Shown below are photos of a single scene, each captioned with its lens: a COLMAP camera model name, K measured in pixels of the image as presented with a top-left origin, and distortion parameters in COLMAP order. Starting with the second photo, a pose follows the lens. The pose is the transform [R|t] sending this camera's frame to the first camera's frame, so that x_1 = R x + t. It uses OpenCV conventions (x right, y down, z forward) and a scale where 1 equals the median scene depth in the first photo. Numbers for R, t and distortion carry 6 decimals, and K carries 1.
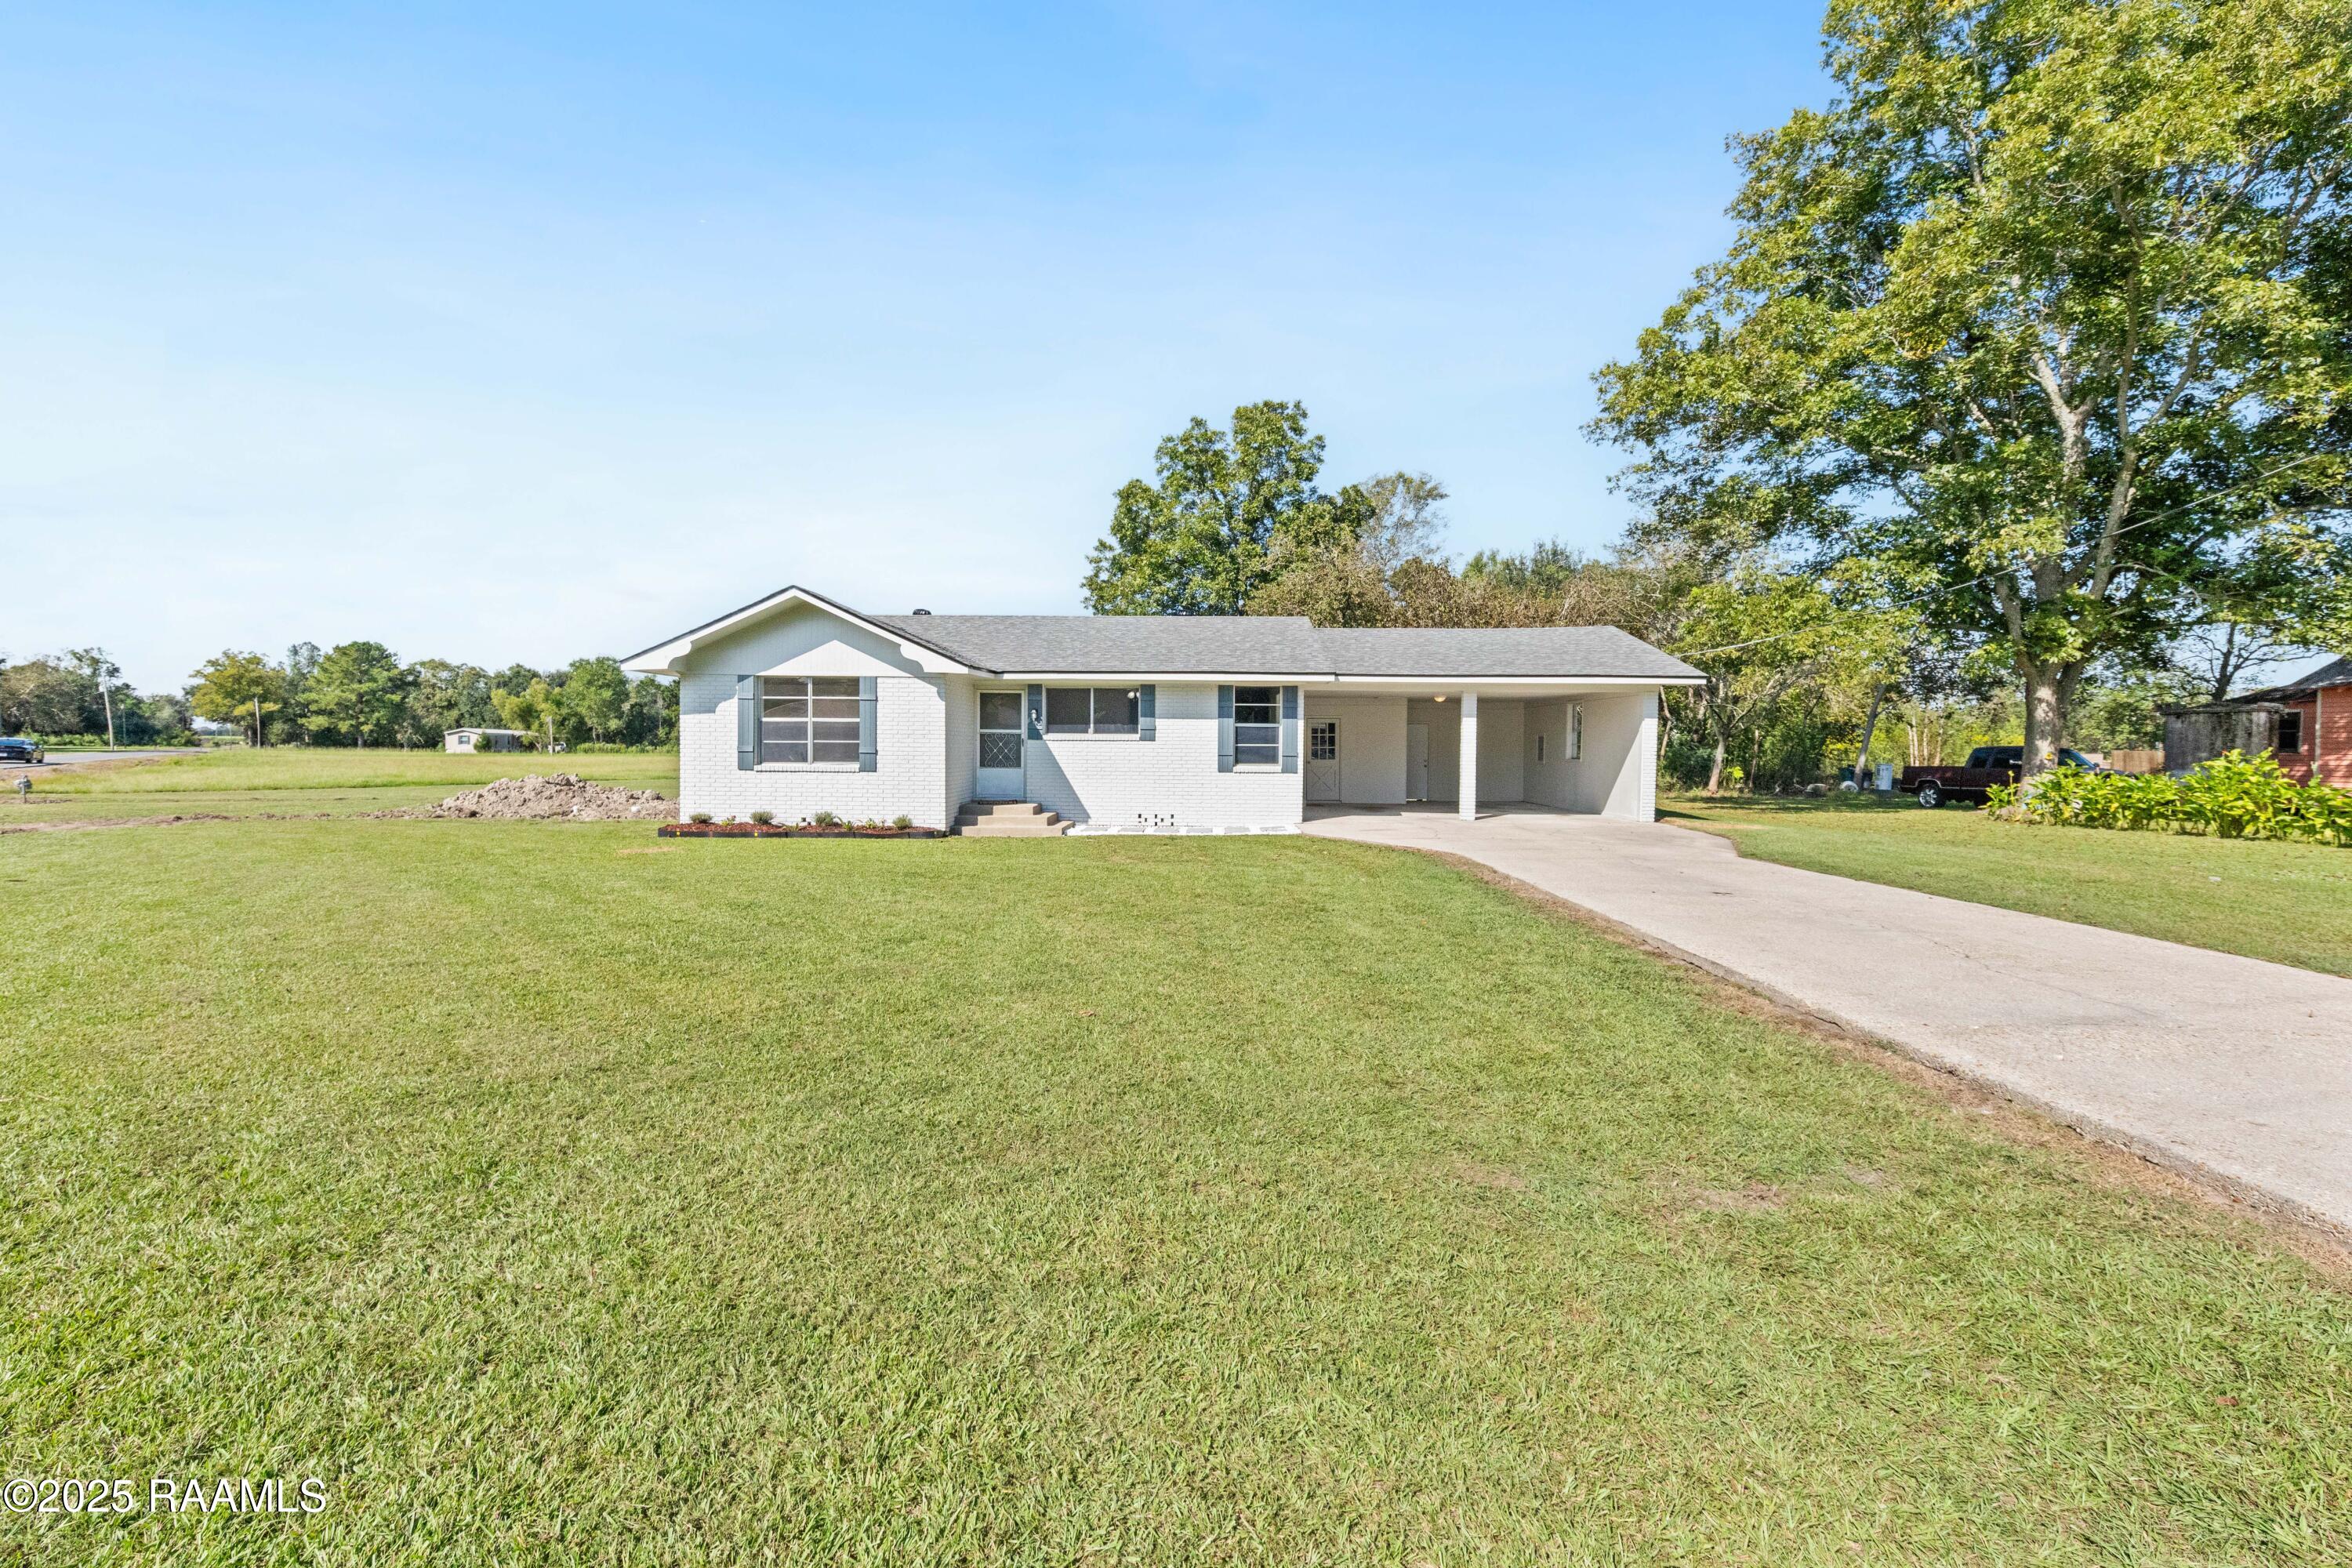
lens RADIAL K [[974.0, 0, 1176.0], [0, 974.0, 784.0], [0, 0, 1]] dist [-0.000549, -0.000127]
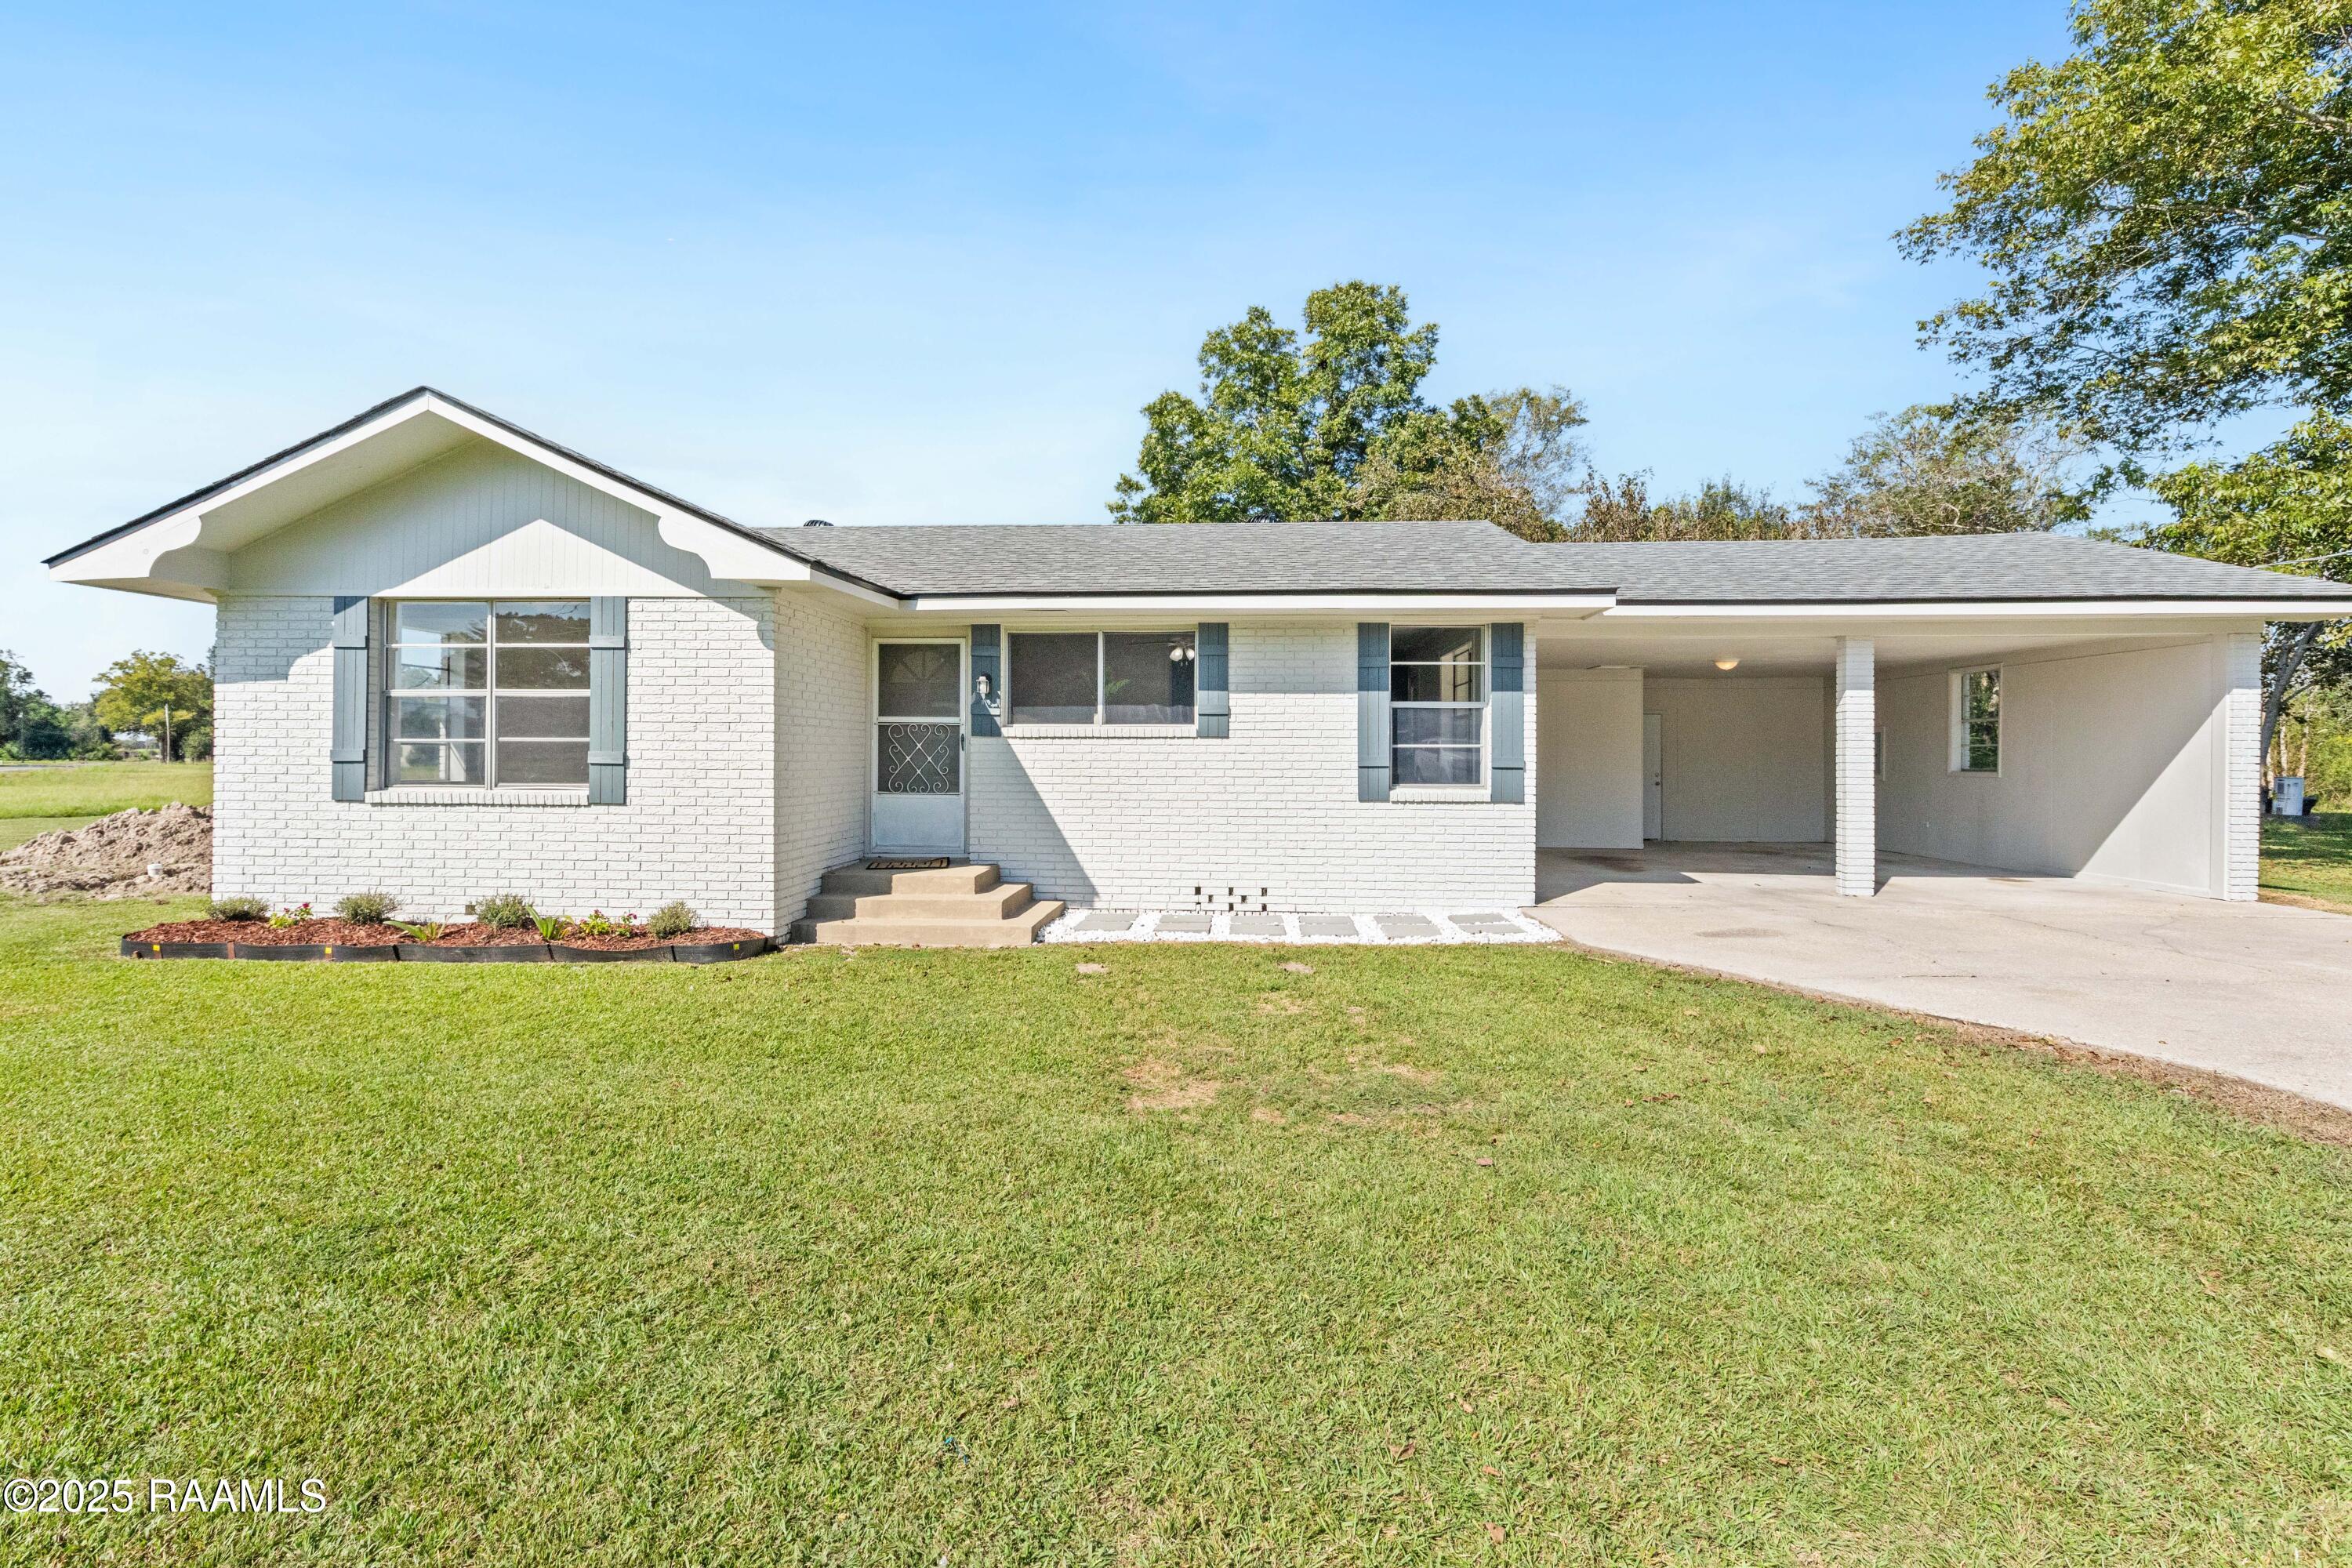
lens RADIAL K [[1069.9, 0, 1174.8], [0, 1069.9, 763.5], [0, 0, 1]] dist [0.012992, -0.007073]
pose [[0.999437, -0.002767, -0.033441, -0.027720], [0.001657, 0.999448, -0.033195, -0.012396], [0.033514, 0.033121, 0.998889, 0.419041]]
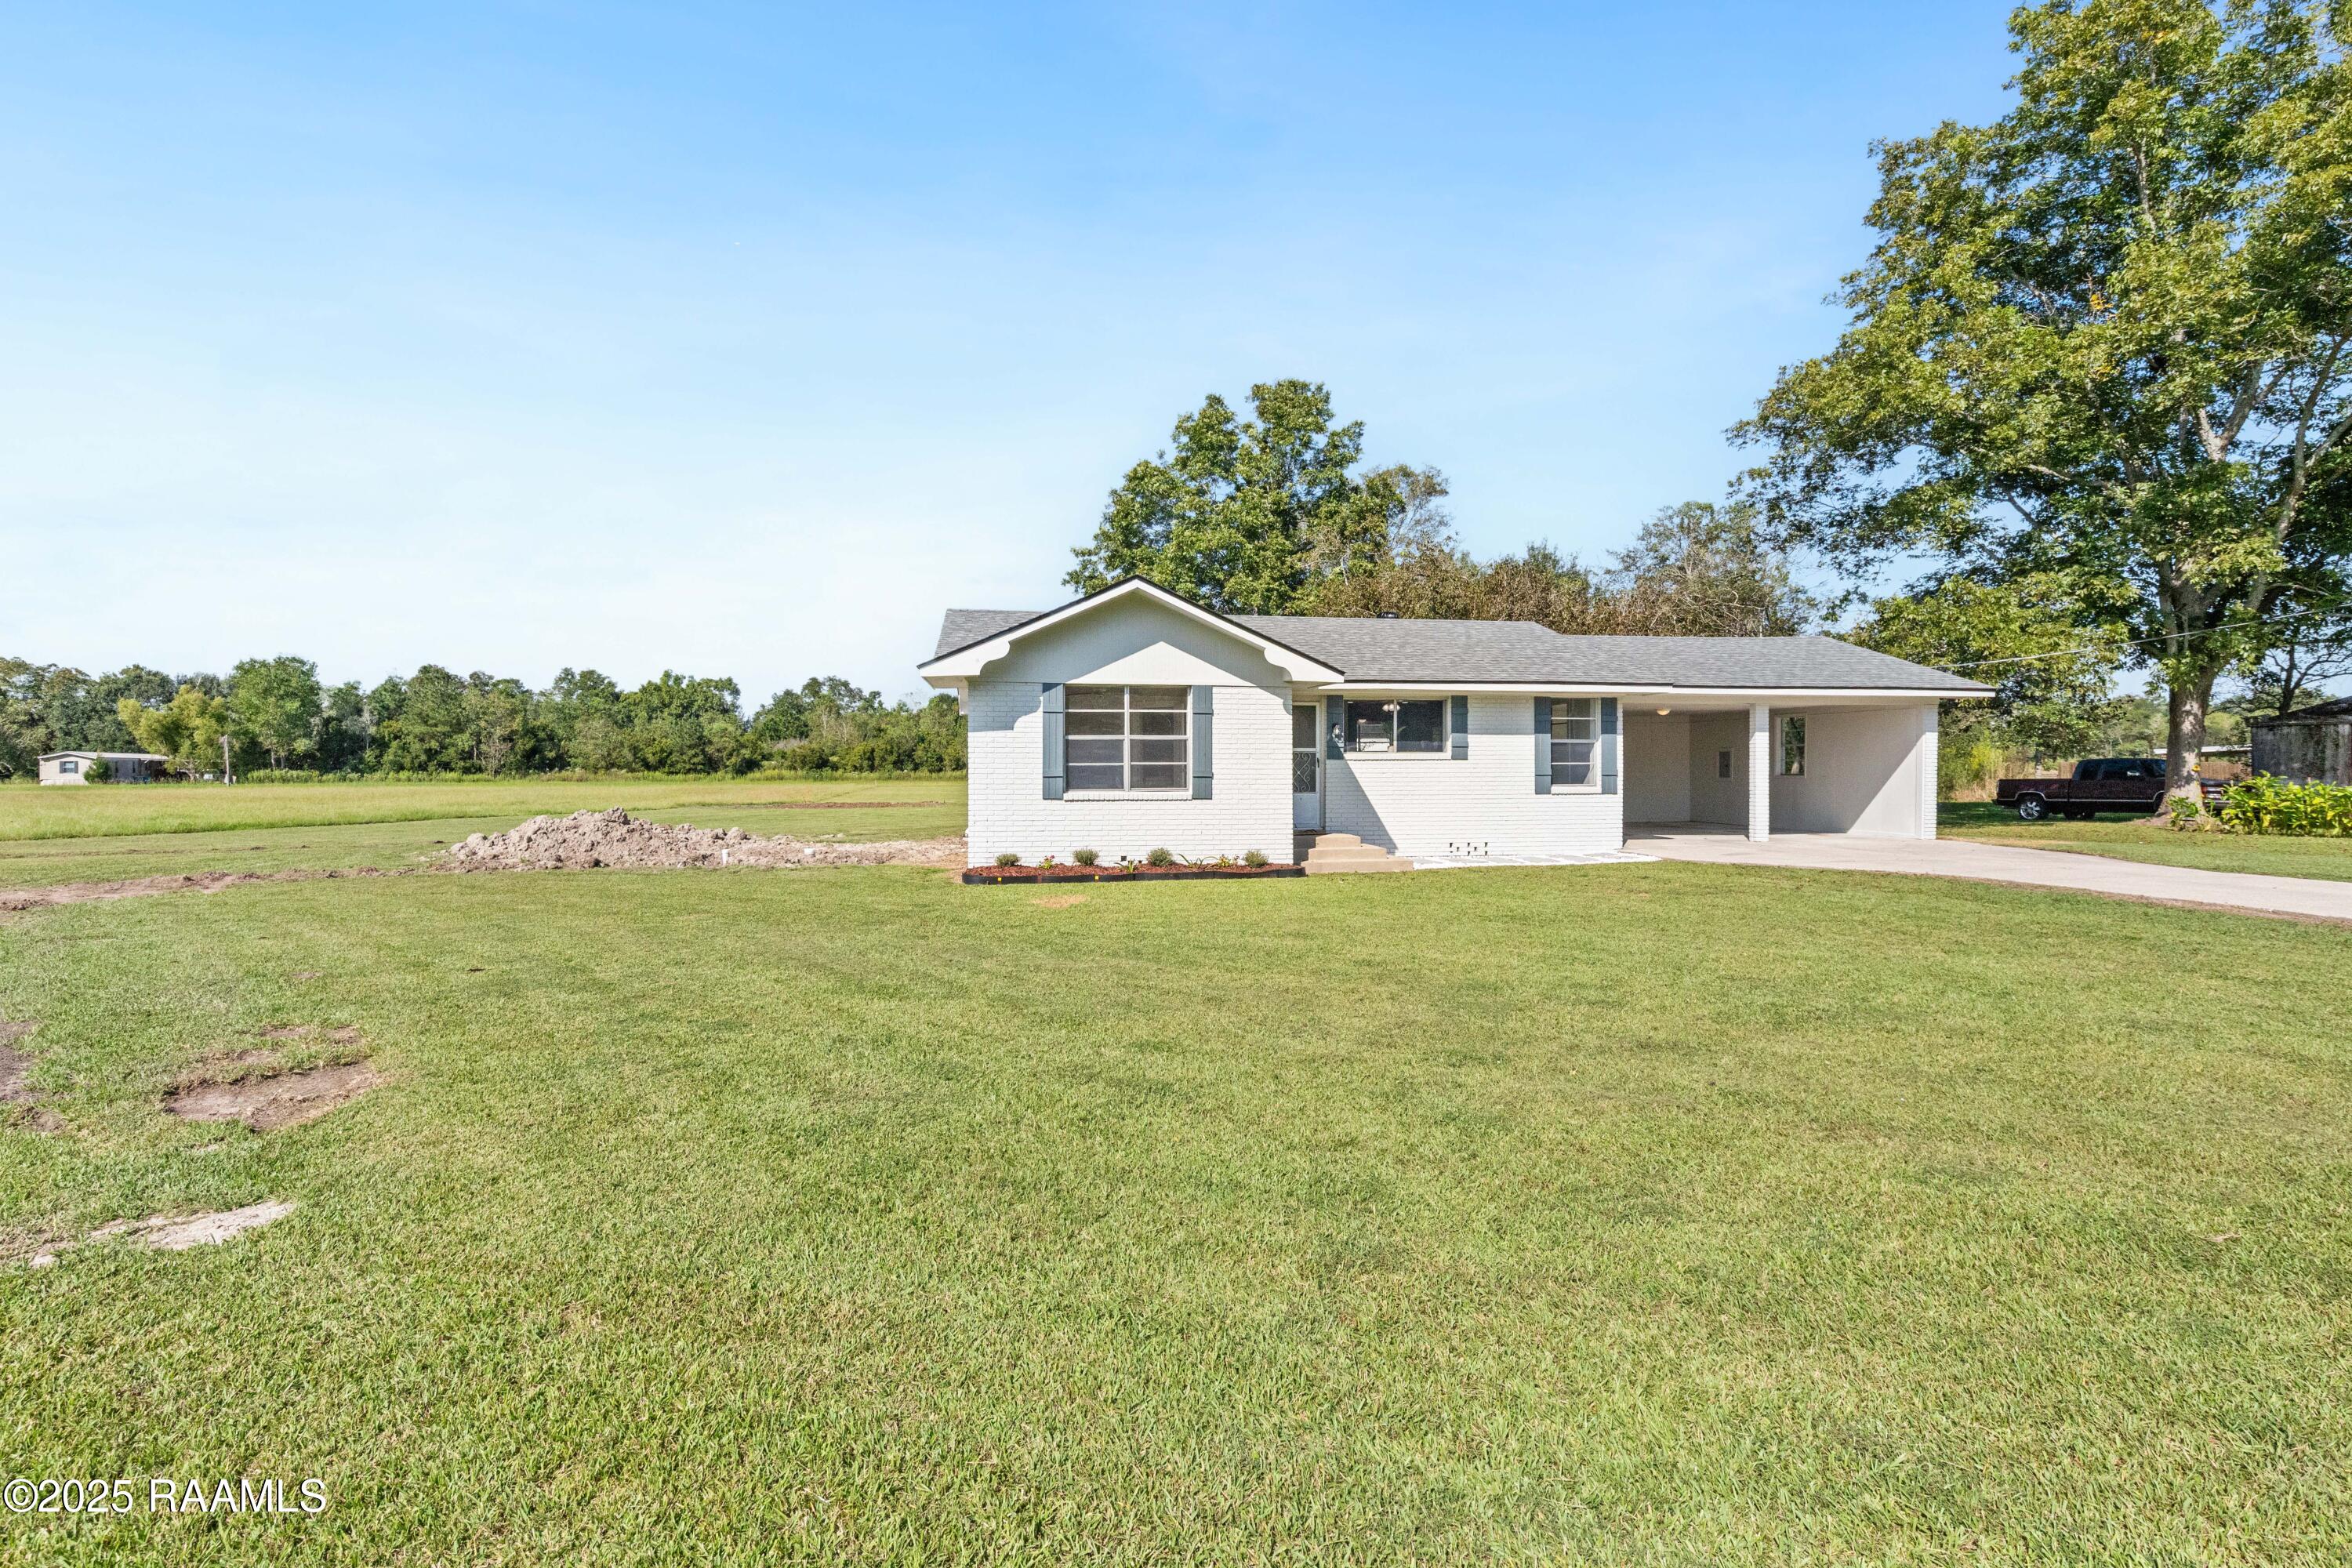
lens RADIAL K [[1110.1, 0, 1176.0], [0, 1110.1, 784.0], [0, 0, 1]] dist [0.003554, -0.000111]
pose [[0.981493, -0.012404, 0.191095, -0.431063], [0.016724, 0.999639, -0.021009, -0.004942], [-0.190765, 0.023816, 0.981347, 0.057371]]
